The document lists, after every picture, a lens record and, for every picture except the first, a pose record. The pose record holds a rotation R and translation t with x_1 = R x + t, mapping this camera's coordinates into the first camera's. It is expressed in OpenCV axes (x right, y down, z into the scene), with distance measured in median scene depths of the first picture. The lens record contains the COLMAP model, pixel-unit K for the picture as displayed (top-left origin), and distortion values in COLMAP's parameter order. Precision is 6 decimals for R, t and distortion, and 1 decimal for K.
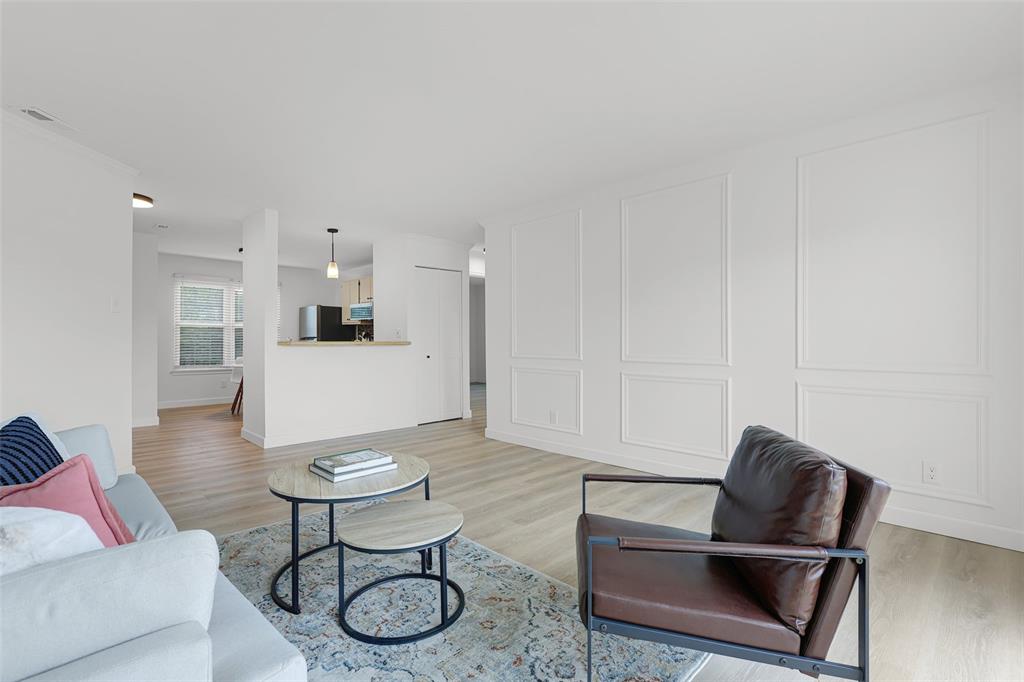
lens RADIAL K [[474.9, 0, 506.1], [0, 474.9, 338.0], [0, 0, 1]] dist [-0.000956, -0.000115]
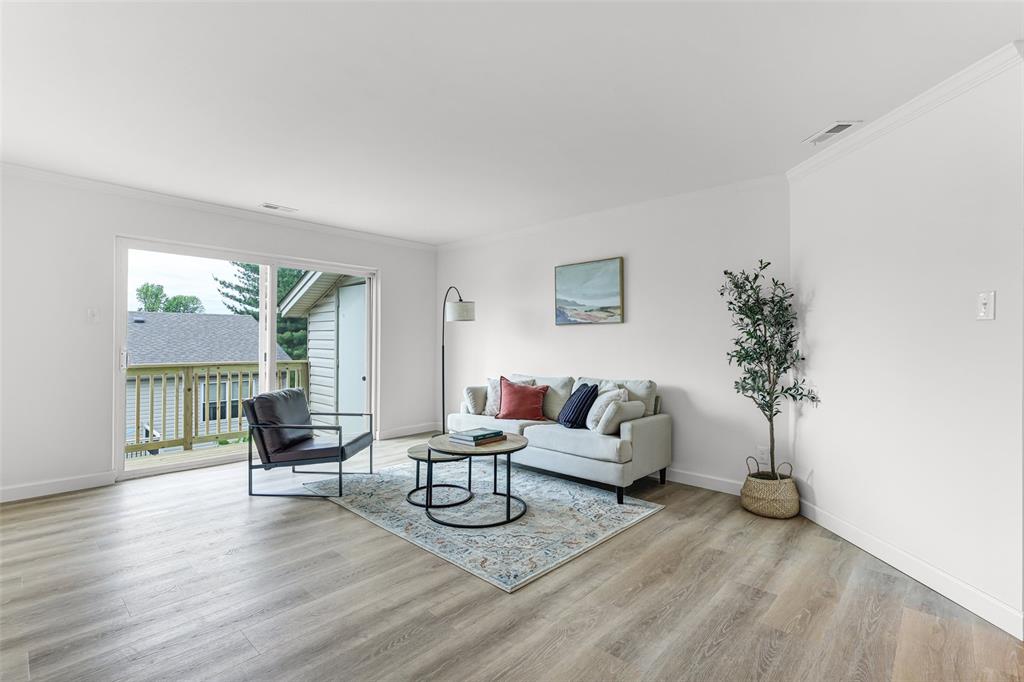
lens RADIAL K [[468.0, 0, 519.7], [0, 468.0, 341.0], [0, 0, 1]] dist [0.002306, 0.000248]
pose [[-0.996992, -0.002327, -0.077469, -0.222195], [-0.002505, 0.999994, 0.002203, -0.028392], [0.077464, 0.002390, -0.996992, 1.646832]]
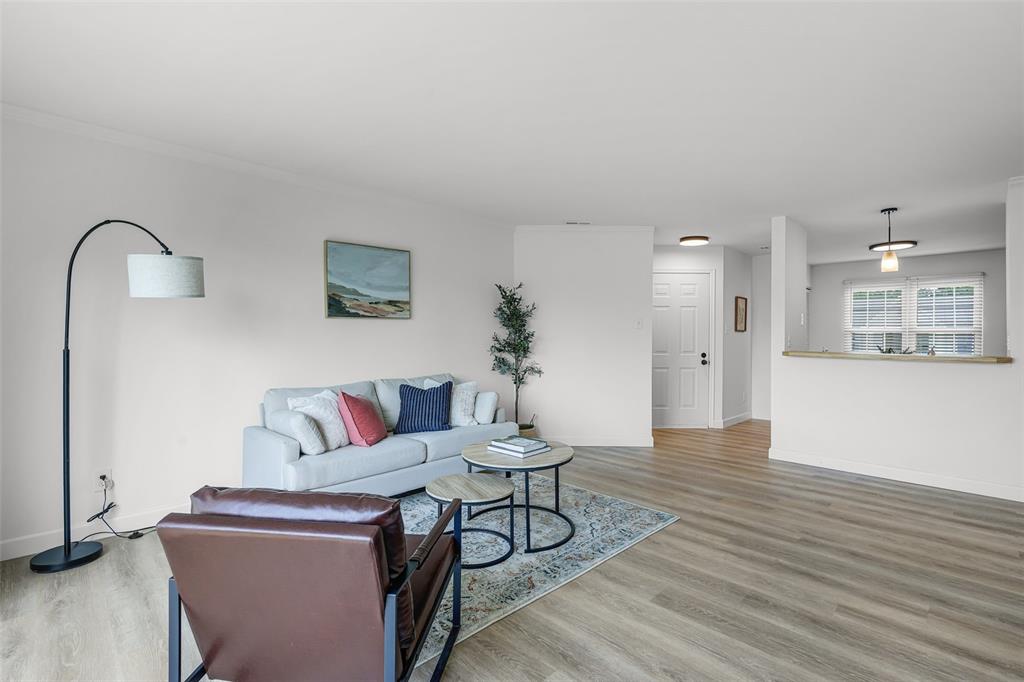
lens RADIAL K [[463.6, 0, 512.0], [0, 463.6, 341.0], [0, 0, 1]] dist [-0.000575, -0.000207]
pose [[0.021047, 0.008707, -0.999741, 0.651776], [-0.004294, 0.999954, 0.008619, -0.028810], [0.999769, 0.004111, 0.021084, 0.629081]]
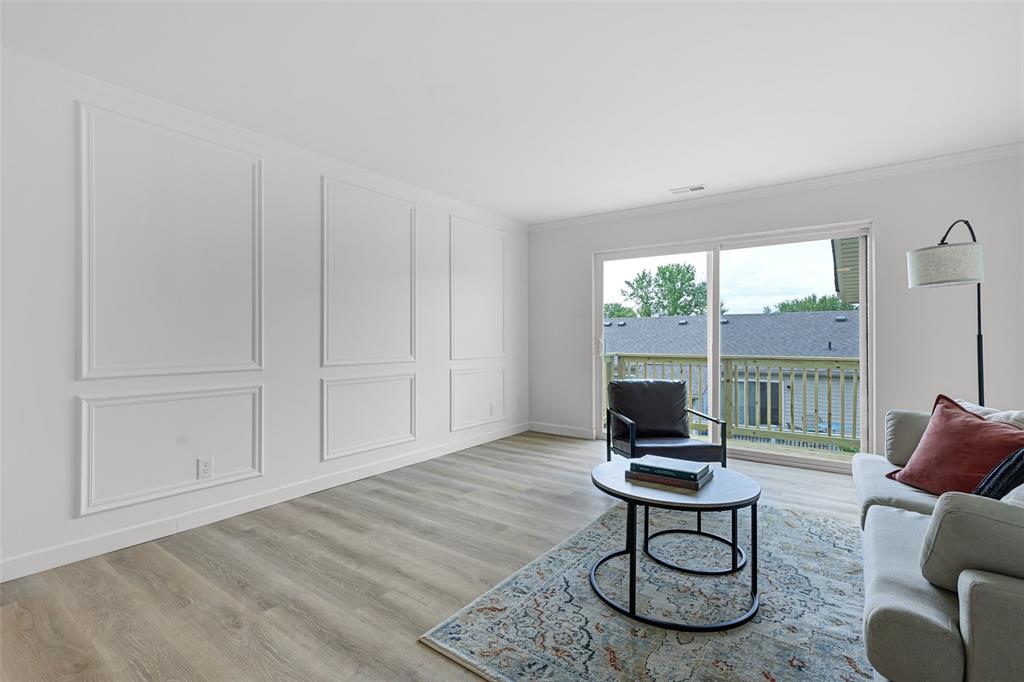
lens RADIAL K [[476.3, 0, 514.3], [0, 476.3, 343.6], [0, 0, 1]] dist [0.000807, -0.000073]
pose [[-0.179059, -0.003179, 0.983833, -0.791061], [0.001149, 0.999993, 0.003440, 0.005275], [-0.983838, 0.001747, -0.179054, 0.974193]]
